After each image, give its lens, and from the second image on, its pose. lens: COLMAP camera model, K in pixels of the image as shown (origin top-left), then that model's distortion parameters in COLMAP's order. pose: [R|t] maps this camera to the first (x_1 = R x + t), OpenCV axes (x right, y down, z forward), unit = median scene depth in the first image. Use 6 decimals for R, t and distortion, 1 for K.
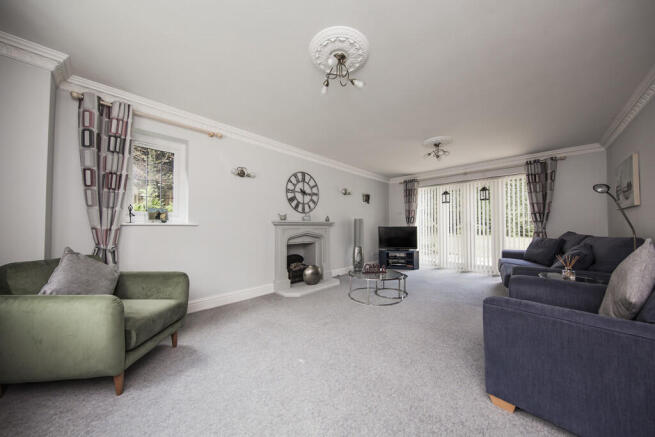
lens RADIAL K [[213.2, 0, 327.6], [0, 213.2, 219.0], [0, 0, 1]] dist [0.000676, 0.000011]
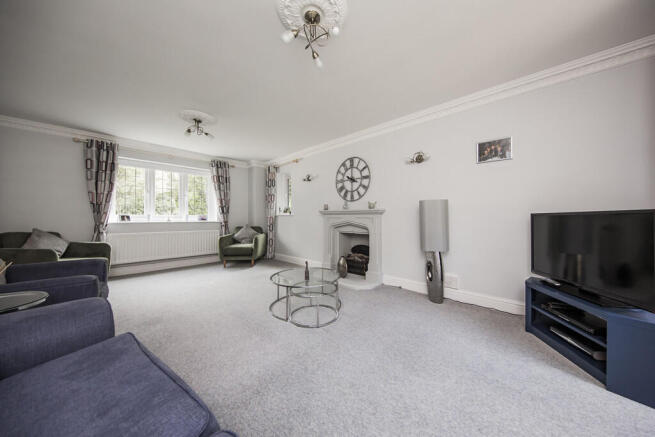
lens RADIAL K [[213.2, 0, 327.7], [0, 213.2, 220.0], [0, 0, 1]] dist [0.000676, 0.000011]
pose [[0.013850, 0.004893, -0.999892, 0.826600], [0.024123, 0.999695, 0.005227, 0.048101], [0.999613, -0.024193, 0.013728, 0.875984]]
